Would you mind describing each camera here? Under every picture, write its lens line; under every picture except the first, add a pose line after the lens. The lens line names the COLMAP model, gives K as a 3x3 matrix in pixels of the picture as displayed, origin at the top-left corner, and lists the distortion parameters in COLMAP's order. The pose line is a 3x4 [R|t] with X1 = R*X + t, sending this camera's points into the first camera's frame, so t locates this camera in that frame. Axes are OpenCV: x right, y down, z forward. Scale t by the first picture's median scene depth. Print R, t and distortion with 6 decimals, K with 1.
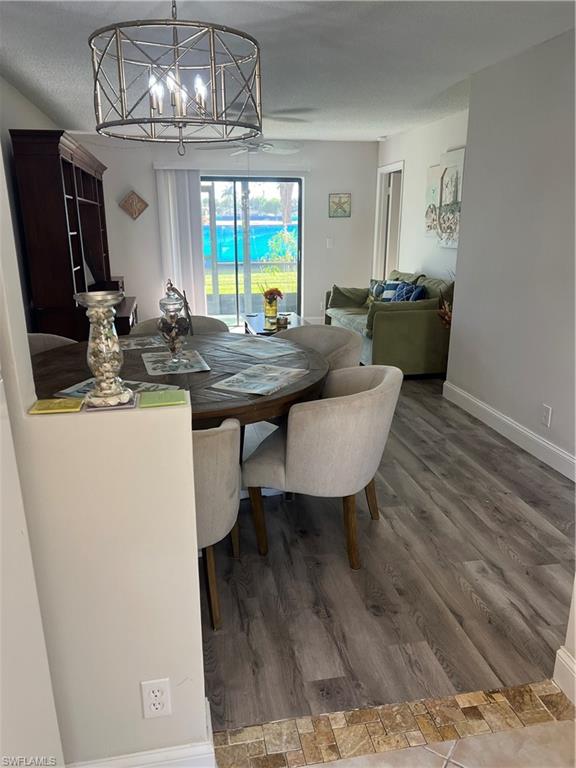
lens RADIAL K [[573.2, 0, 285.7], [0, 573.2, 390.3], [0, 0, 1]] dist [0.026804, -0.001845]
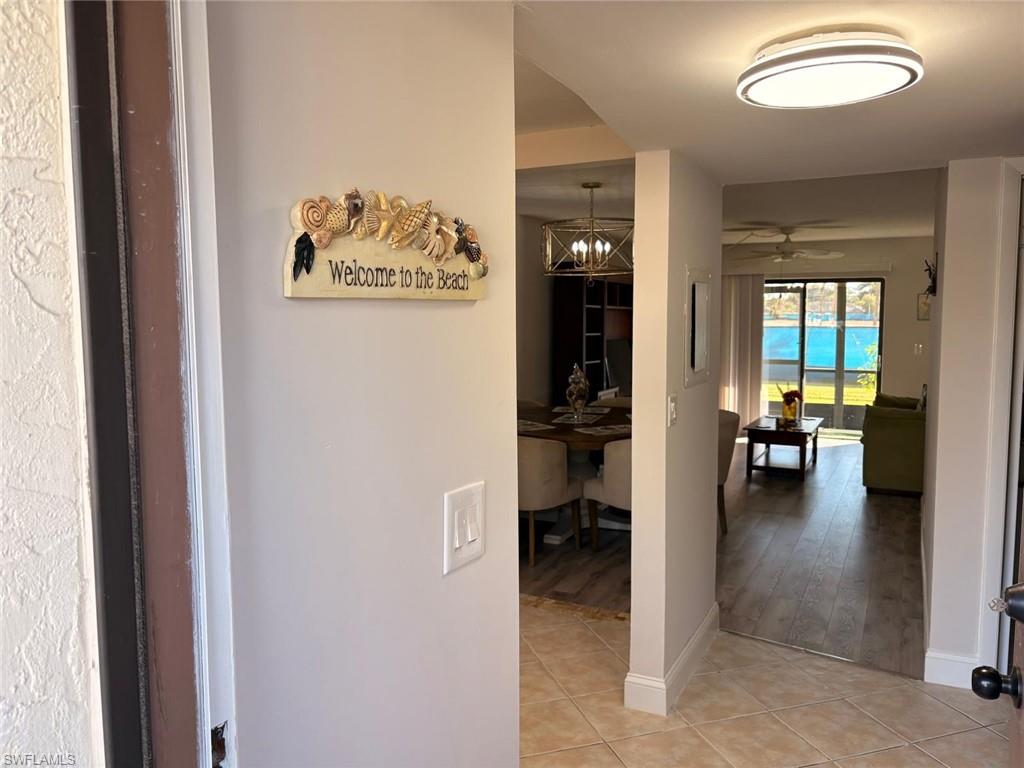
lens RADIAL K [[774.0, 0, 512.0], [0, 774.0, 384.0], [0, 0, 1]] dist [0.002448, -0.002401]
pose [[0.787577, 0.049529, -0.614222, 0.492131], [-0.173359, 0.974316, -0.143721, 0.099081], [0.591328, 0.219672, 0.775935, -0.362590]]
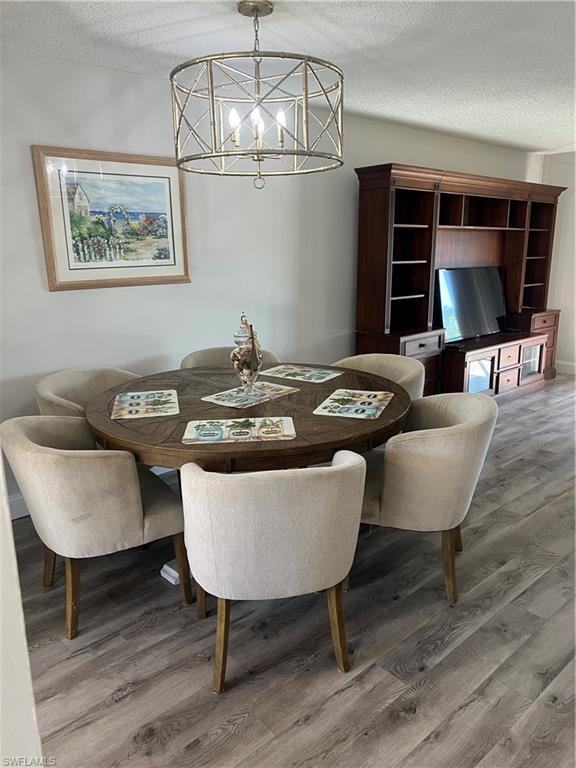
lens RADIAL K [[580.5, 0, 288.0], [0, 580.5, 384.0], [0, 0, 1]] dist [0.002448, -0.002401]
pose [[0.515659, 0.199286, -0.833295, 0.372169], [-0.239154, 0.967396, 0.083364, -0.092656], [0.822740, 0.156299, 0.546507, 0.285033]]
